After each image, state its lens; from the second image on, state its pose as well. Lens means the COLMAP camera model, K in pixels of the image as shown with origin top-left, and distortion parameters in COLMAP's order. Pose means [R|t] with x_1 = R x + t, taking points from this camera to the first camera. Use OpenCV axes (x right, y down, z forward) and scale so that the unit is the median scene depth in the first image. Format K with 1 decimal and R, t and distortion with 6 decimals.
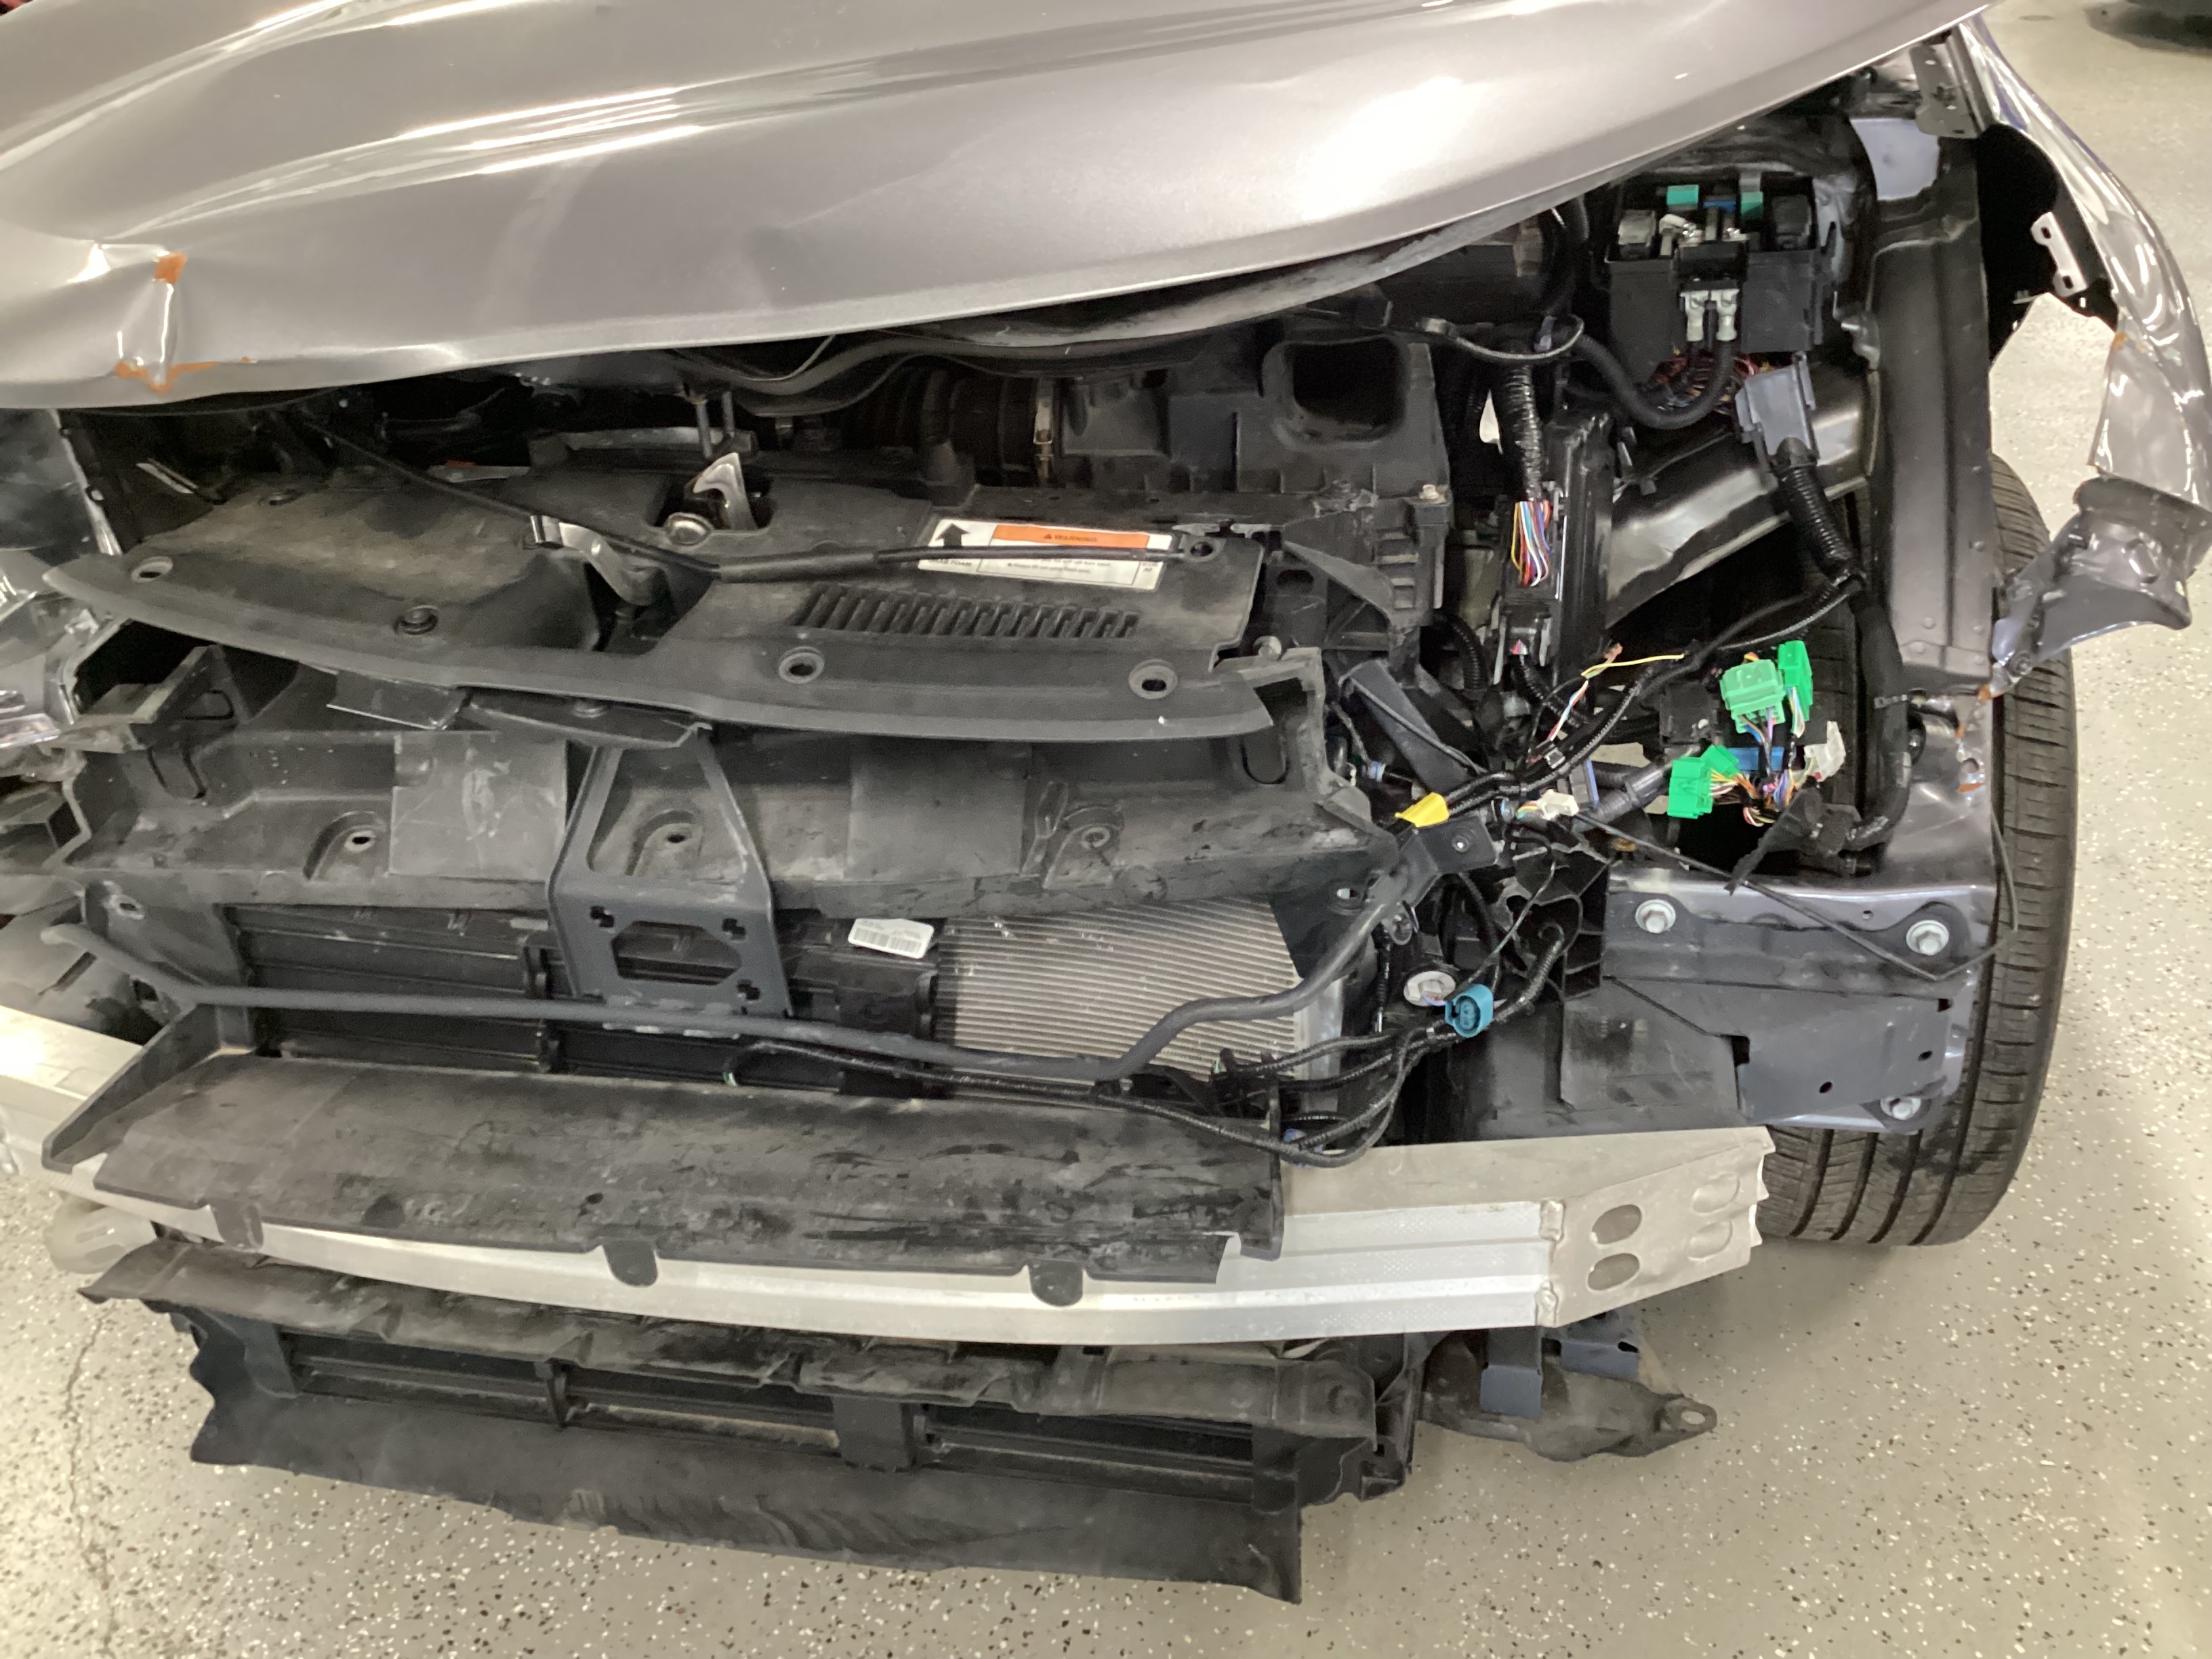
lens RADIAL K [[2017.7, 0, 1106.0], [0, 2017.7, 829.5], [0, 0, 1]] dist [0.125653, -0.302599]
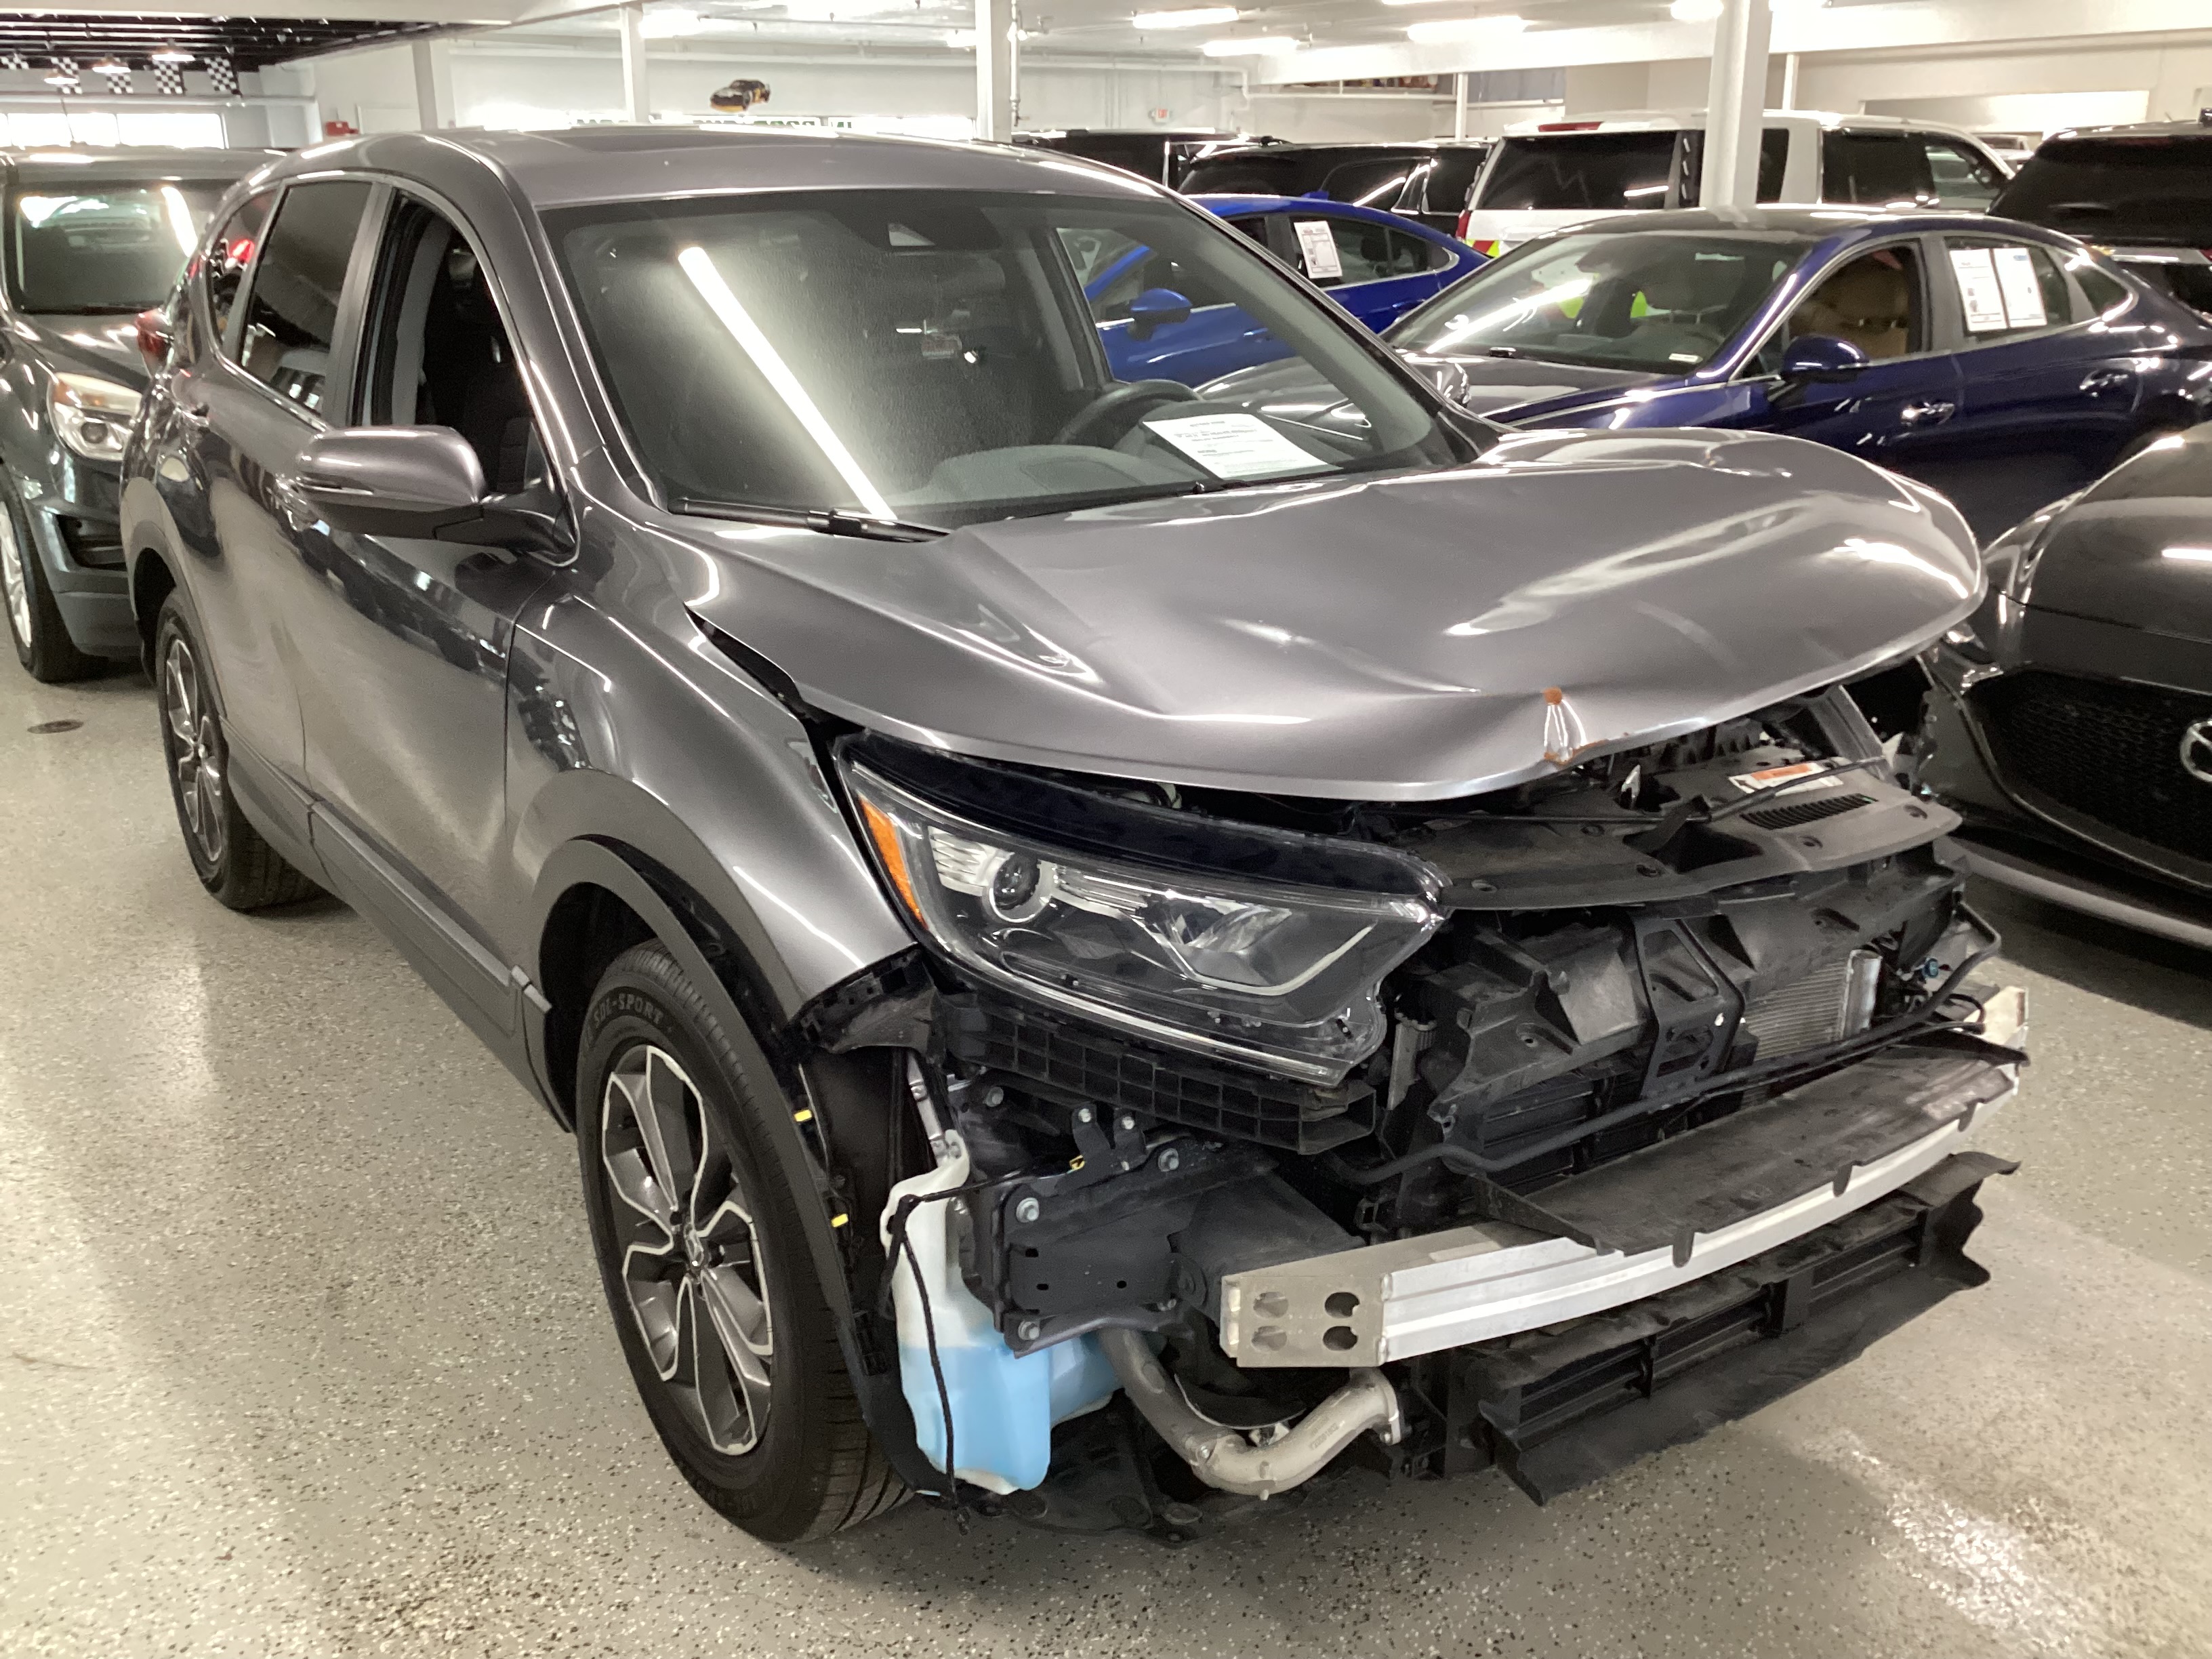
lens RADIAL K [[1986.4, 0, 1103.9], [0, 1986.4, 813.3], [0, 0, 1]] dist [0.114957, -0.288586]
pose [[0.696661, -0.166321, 0.697854, -1.579587], [0.329690, 0.938172, -0.105531, -0.102192], [-0.637156, 0.303595, 0.708423, 0.043428]]
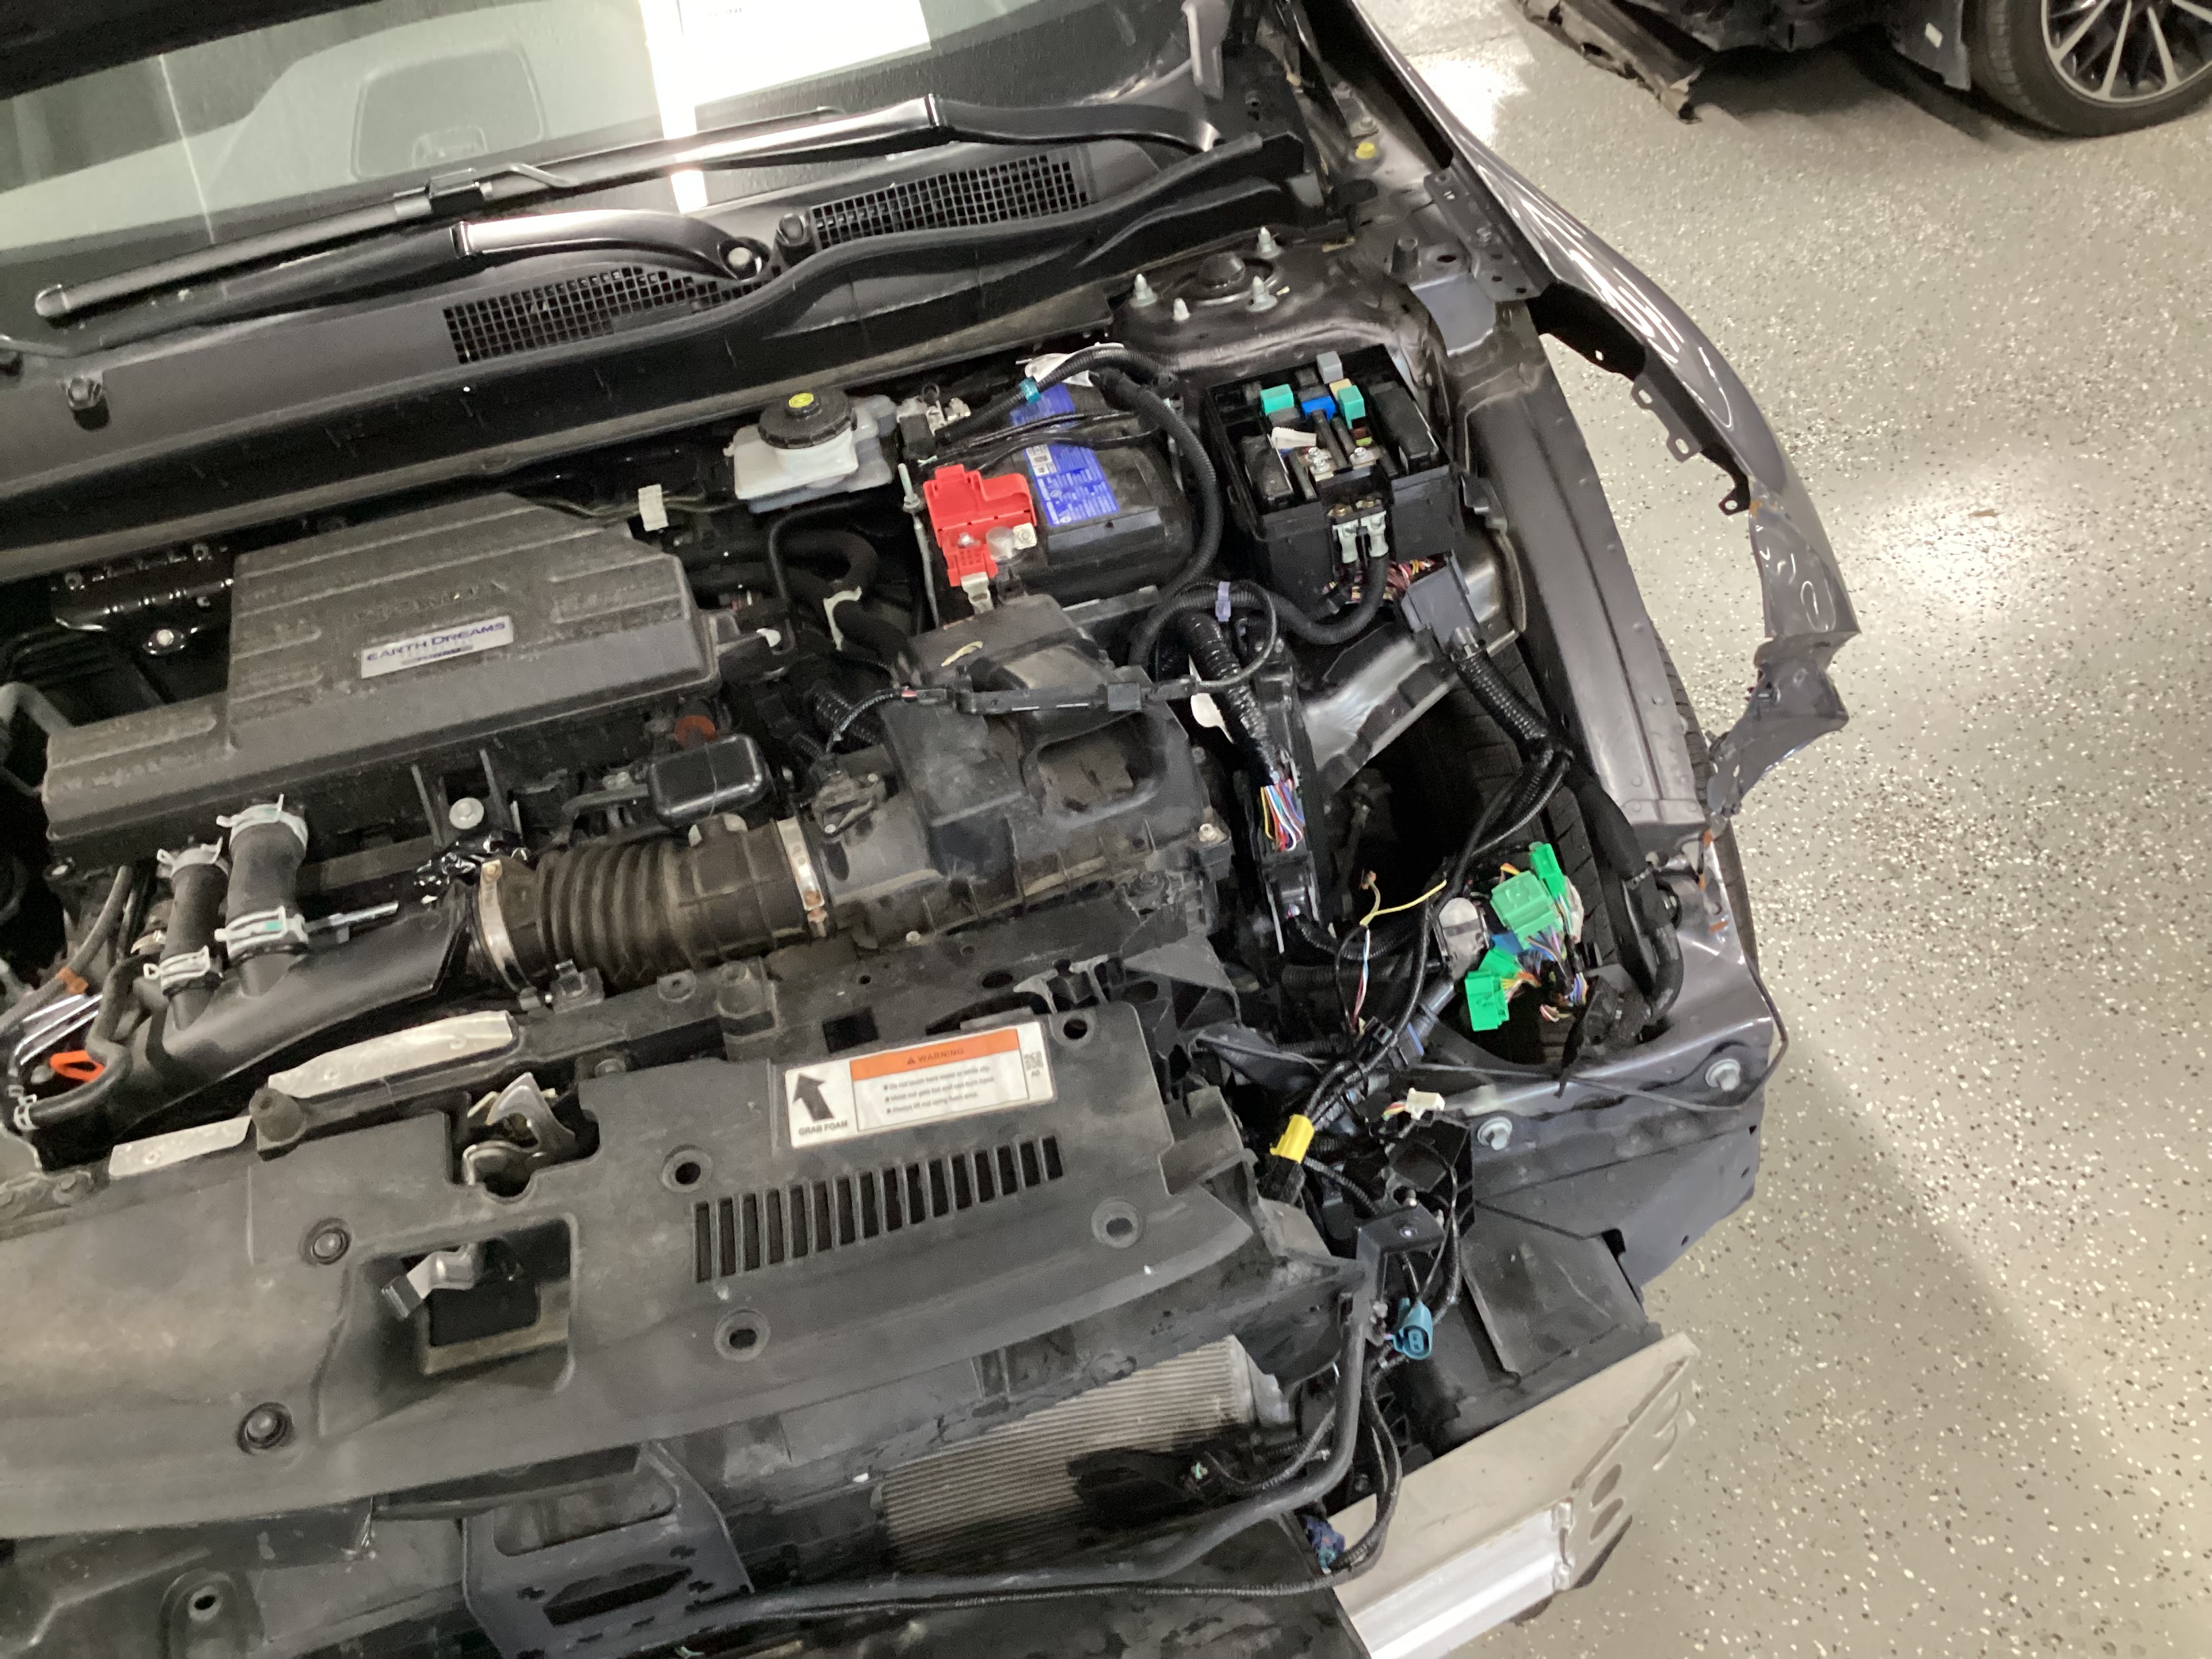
lens RADIAL K [[1989.6, 0, 1106.0], [0, 1989.6, 829.5], [0, 0, 1]] dist [0.107723, -0.244310]
pose [[0.909921, -0.311237, 0.274181, -0.149422], [0.282124, 0.948969, 0.140941, -0.315541], [-0.304055, -0.050892, 0.951294, 0.093841]]
